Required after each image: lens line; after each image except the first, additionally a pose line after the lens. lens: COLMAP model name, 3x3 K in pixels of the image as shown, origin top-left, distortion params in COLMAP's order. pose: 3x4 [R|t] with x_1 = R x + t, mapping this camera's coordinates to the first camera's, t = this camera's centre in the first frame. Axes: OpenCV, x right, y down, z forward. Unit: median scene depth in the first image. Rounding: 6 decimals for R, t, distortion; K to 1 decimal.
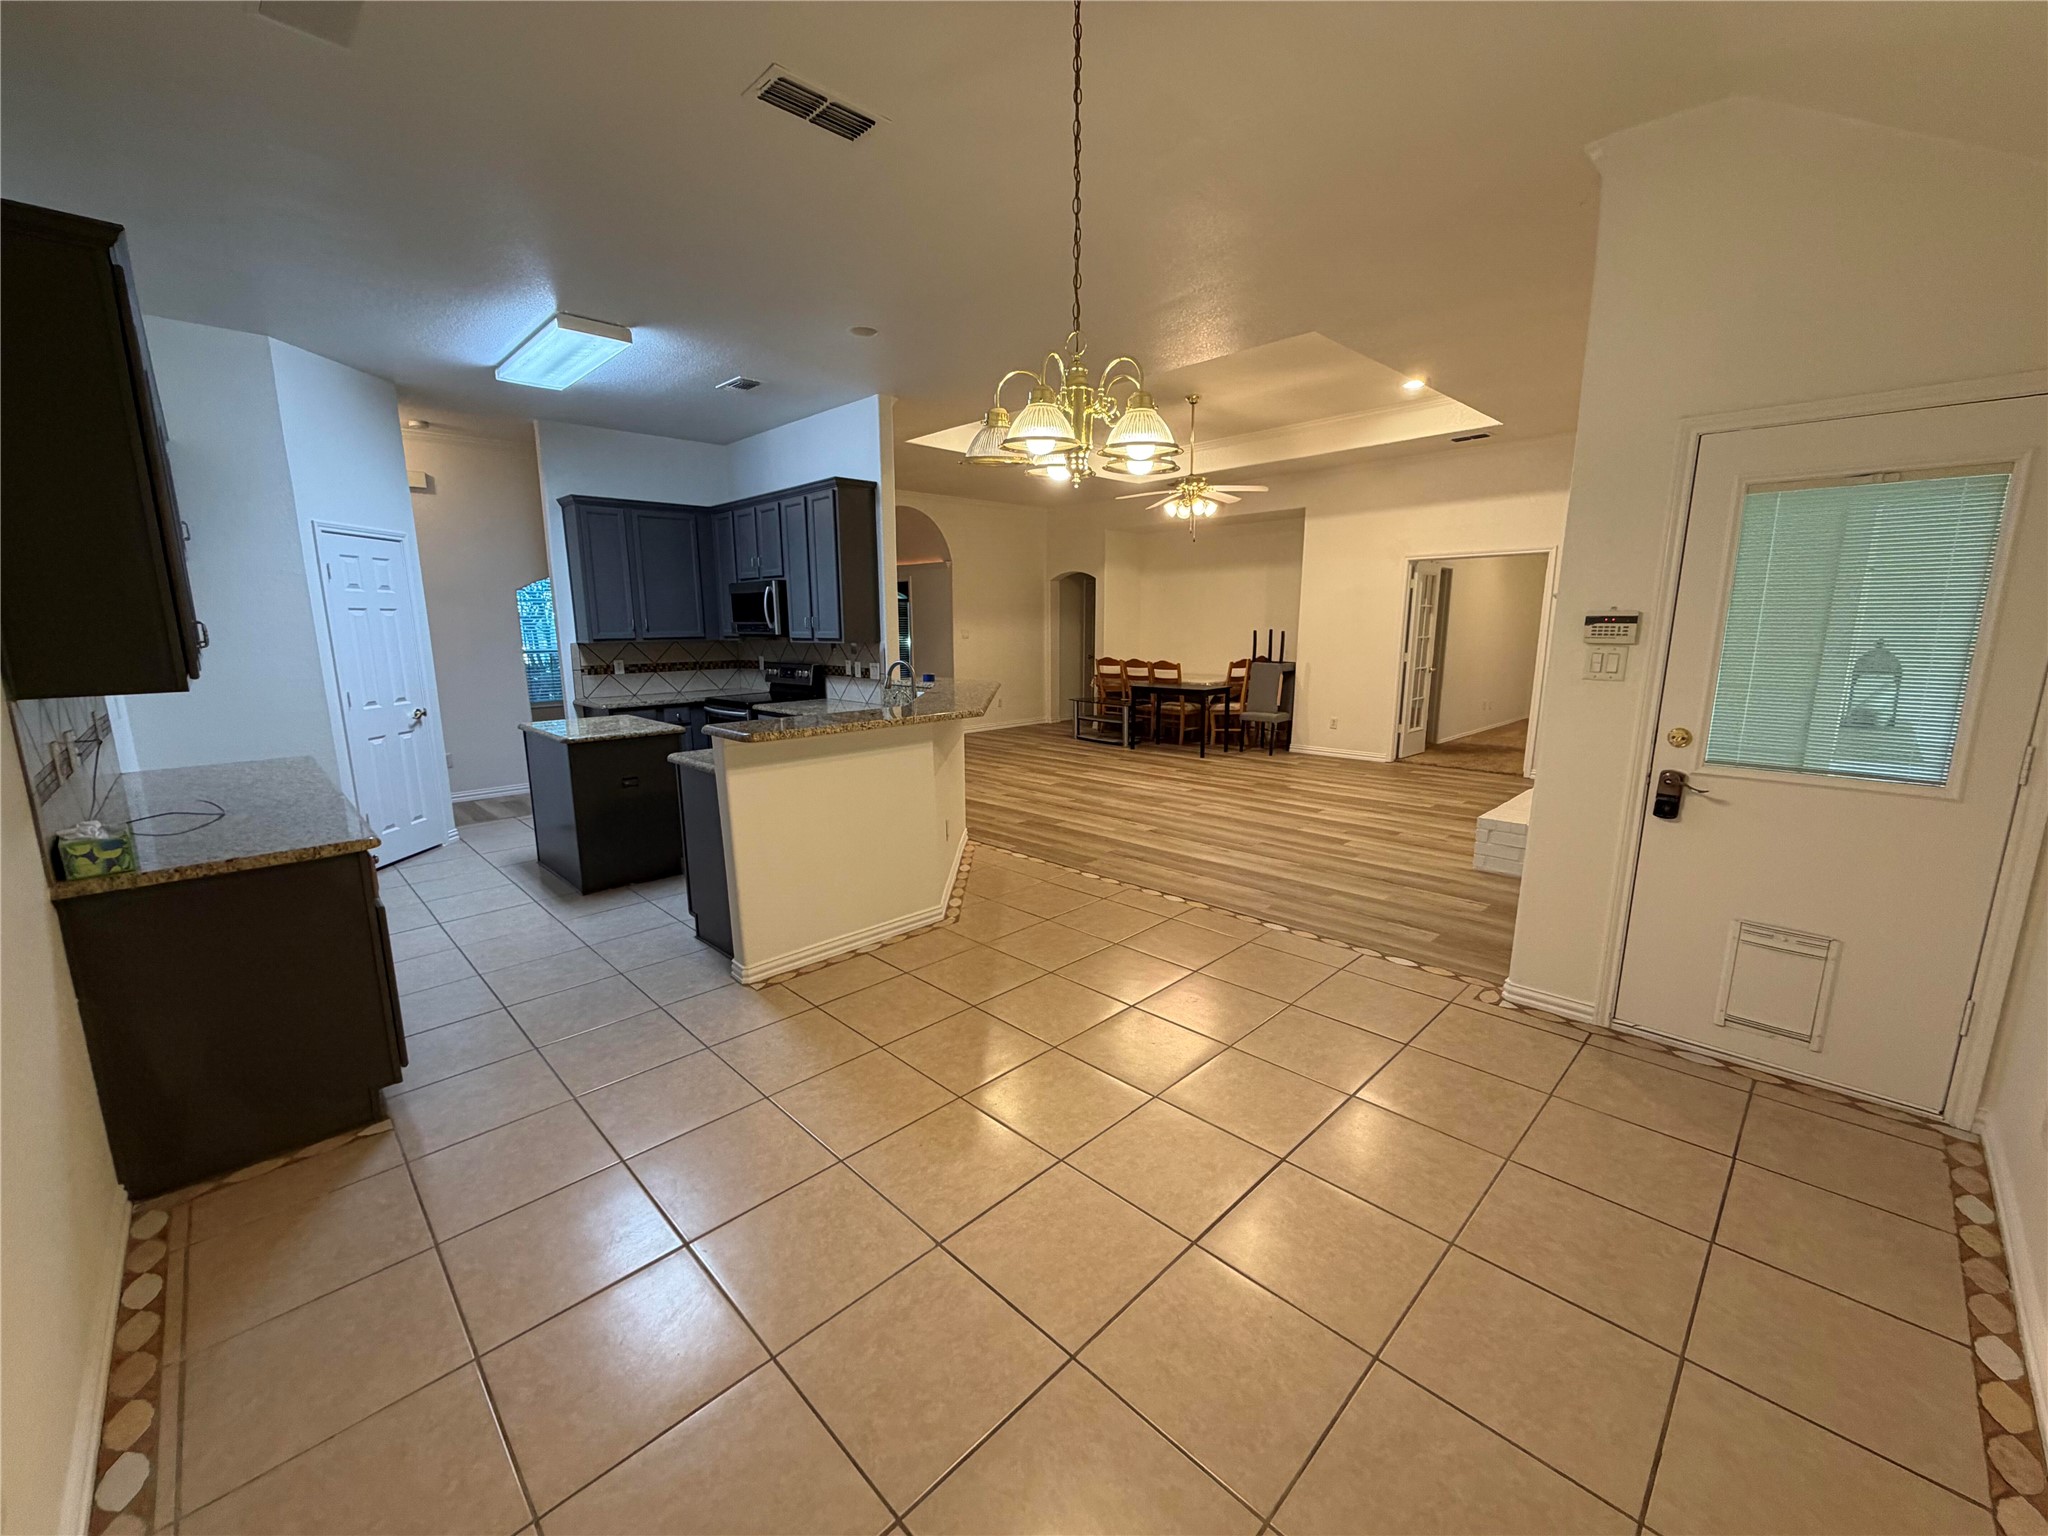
lens RADIAL K [[819.3, 0, 1016.8], [0, 819.3, 775.5], [0, 0, 1]] dist [-0.001159, -0.000290]
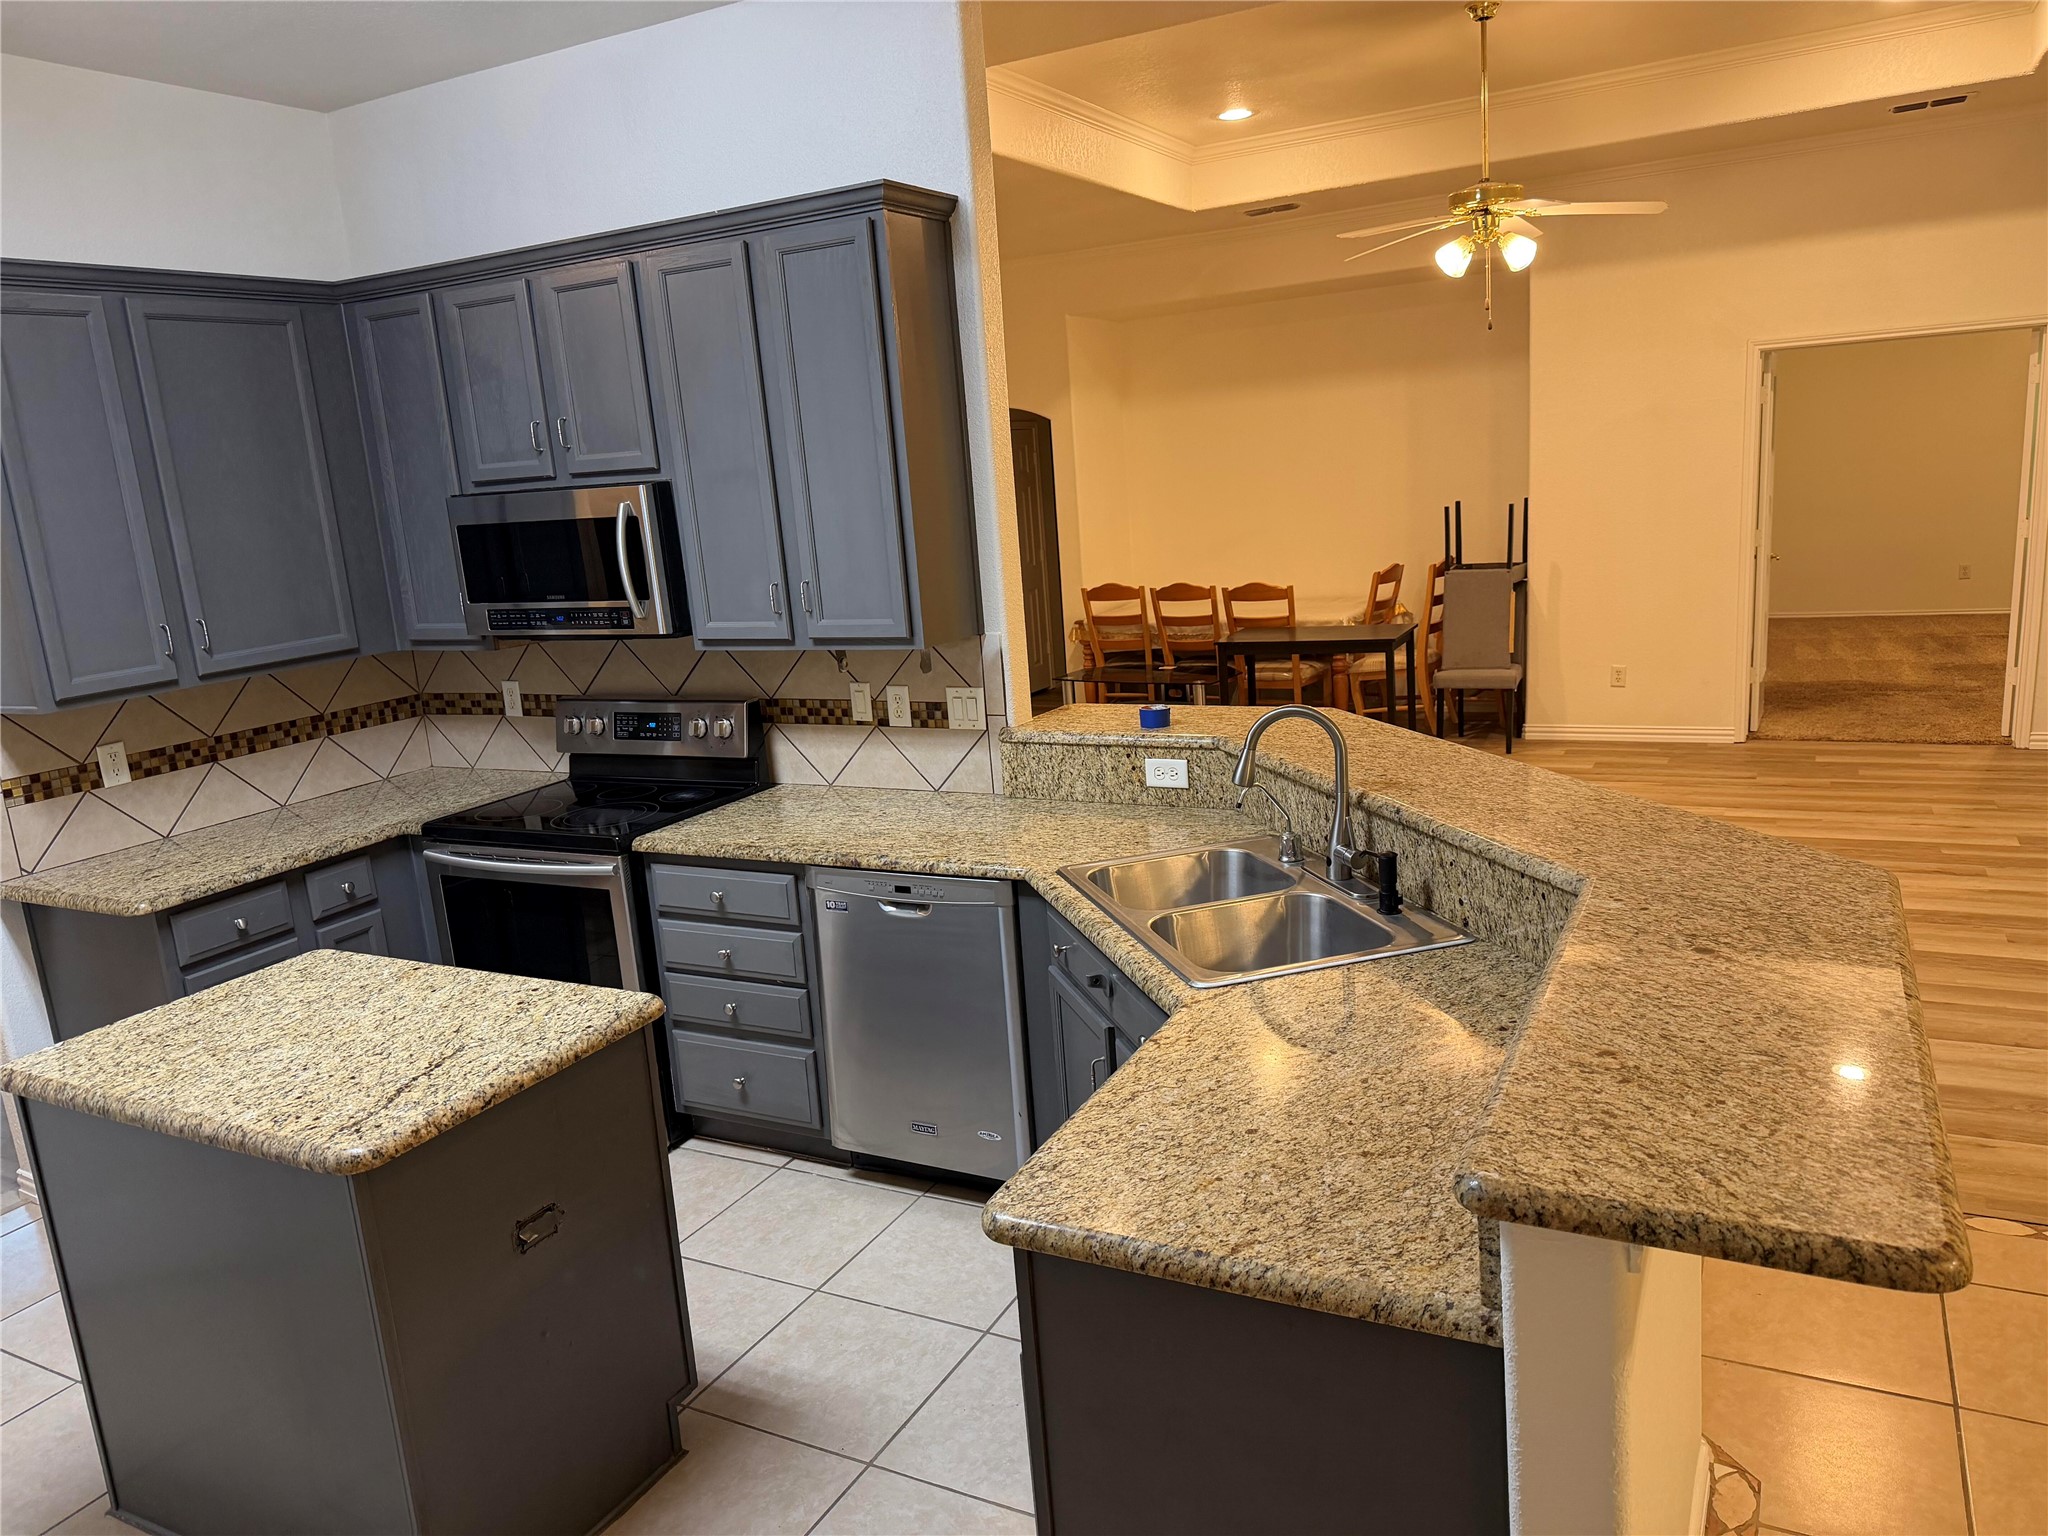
lens RADIAL K [[1429.8, 0, 1027.5], [0, 1429.8, 768.5], [0, 0, 1]] dist [0.019626, -0.012488]
pose [[0.950383, -0.125765, 0.284525, -0.289163], [0.123435, 0.992007, 0.026179, -0.097441], [-0.285544, 0.010241, 0.958311, 0.313607]]
